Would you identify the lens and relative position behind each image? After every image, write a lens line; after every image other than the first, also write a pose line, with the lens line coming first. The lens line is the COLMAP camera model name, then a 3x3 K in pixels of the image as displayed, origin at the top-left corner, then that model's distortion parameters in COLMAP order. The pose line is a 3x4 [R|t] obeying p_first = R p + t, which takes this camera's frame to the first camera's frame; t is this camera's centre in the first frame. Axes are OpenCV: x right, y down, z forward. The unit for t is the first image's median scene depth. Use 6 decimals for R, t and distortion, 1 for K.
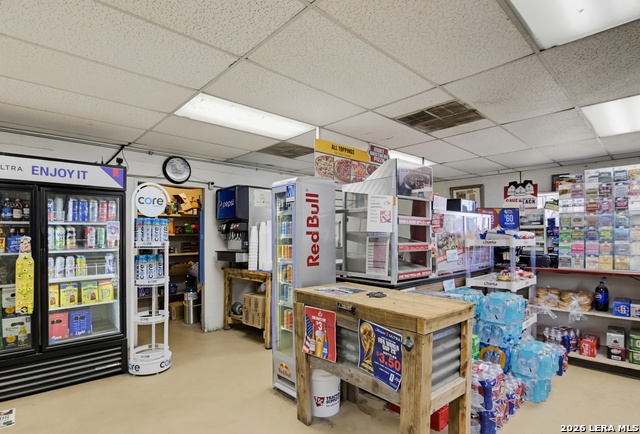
lens RADIAL K [[315.7, 0, 326.4], [0, 315.7, 232.1], [0, 0, 1]] dist [-0.018440, -0.004392]
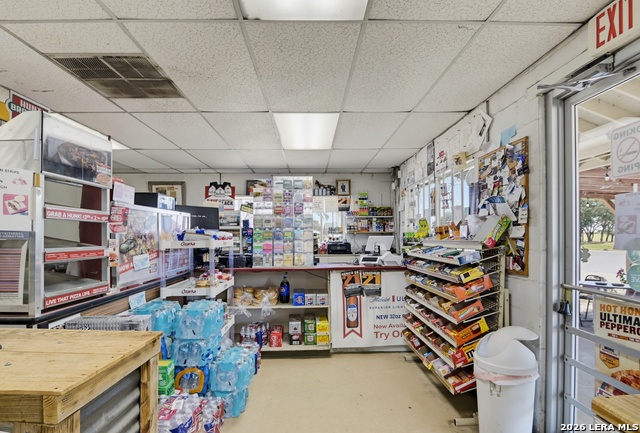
lens RADIAL K [[320.0, 0, 310.5], [0, 320.0, 232.2], [0, 0, 1]] dist [-0.005135, -0.008298]
pose [[0.674826, 0.005711, 0.737955, 0.106094], [-0.004072, 0.999984, -0.004015, 0.002128], [-0.737966, -0.000295, 0.674838, 0.169191]]
